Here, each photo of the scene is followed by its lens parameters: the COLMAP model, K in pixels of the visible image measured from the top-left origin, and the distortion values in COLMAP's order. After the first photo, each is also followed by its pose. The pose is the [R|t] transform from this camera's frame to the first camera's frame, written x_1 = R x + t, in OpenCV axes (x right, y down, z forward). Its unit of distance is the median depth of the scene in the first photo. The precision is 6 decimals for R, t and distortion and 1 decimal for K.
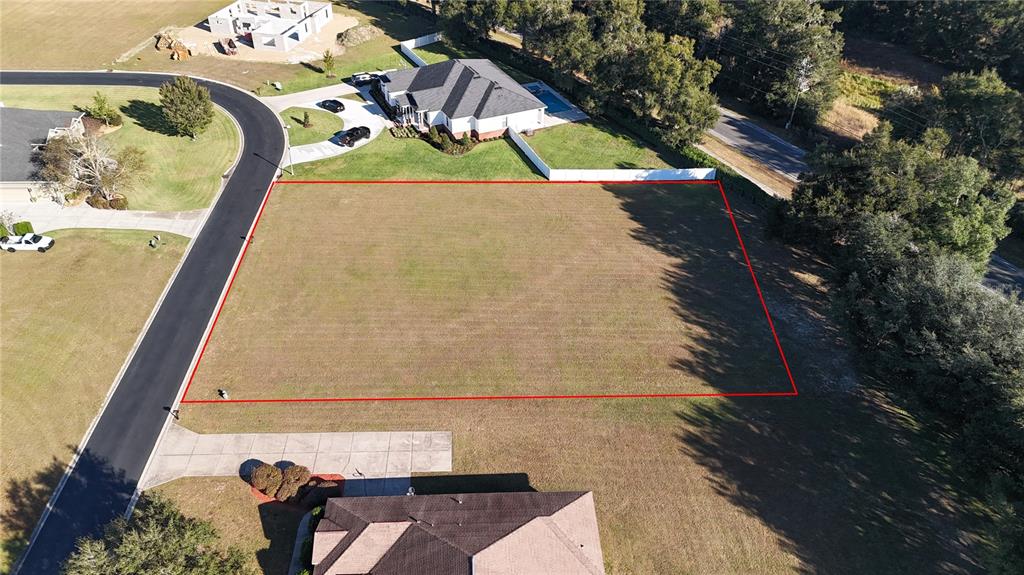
lens RADIAL K [[746.5, 0, 512.0], [0, 746.5, 287.5], [0, 0, 1]] dist [0.016095, -0.002748]
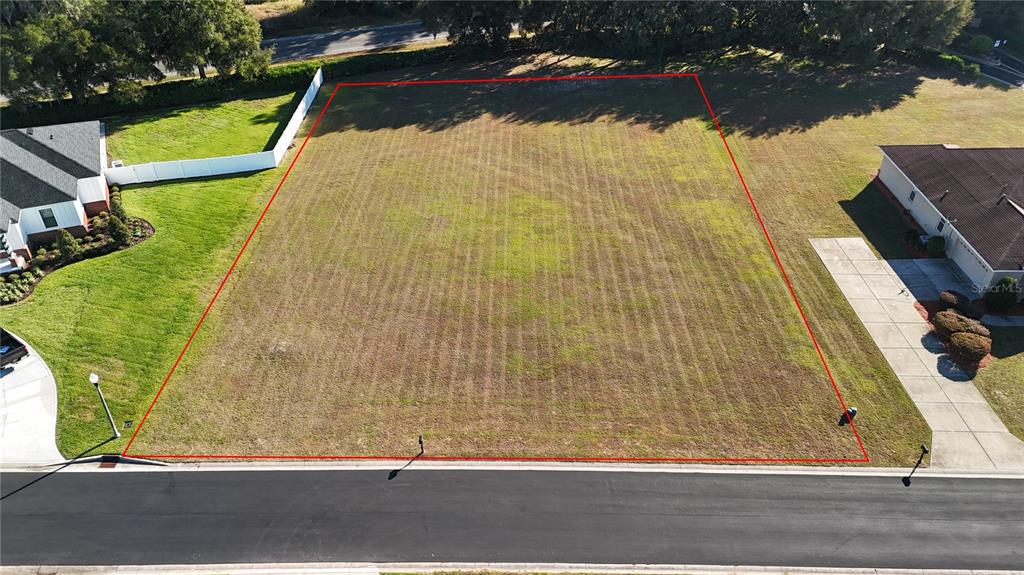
lens RADIAL K [[746.5, 0, 512.0], [0, 746.5, 287.5], [0, 0, 1]] dist [0.016095, -0.002748]
pose [[0.036288, -0.595958, 0.802195, -0.669128], [0.587624, 0.662010, 0.465232, -0.316398], [-0.808320, 0.454507, 0.374222, 0.744697]]
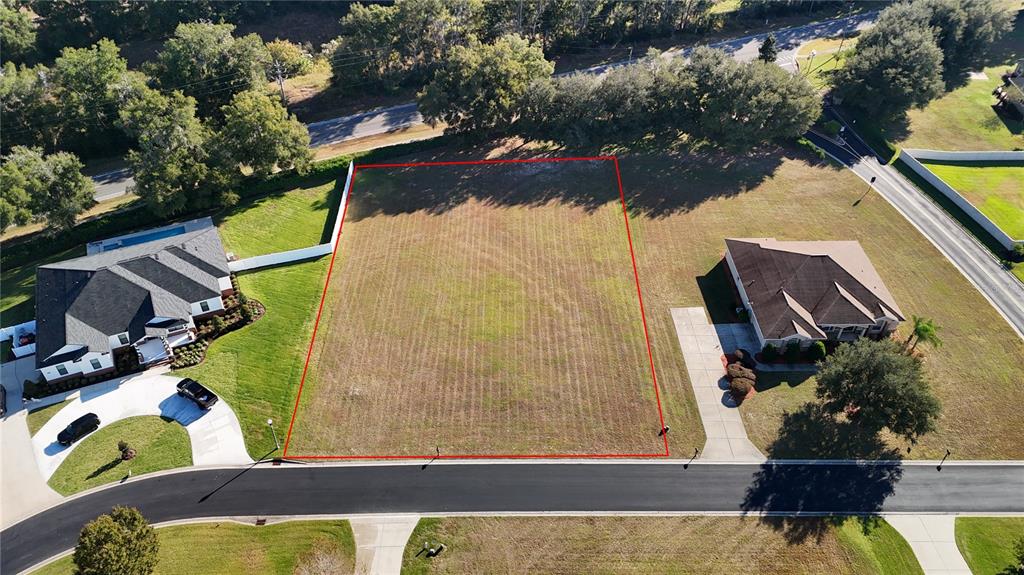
lens RADIAL K [[746.5, 0, 512.0], [0, 746.5, 287.5], [0, 0, 1]] dist [0.016095, -0.002748]
pose [[0.021851, -0.668872, 0.743057, -0.895800], [0.590828, 0.608202, 0.530106, -0.619358], [-0.806502, 0.427435, 0.408478, 0.479207]]
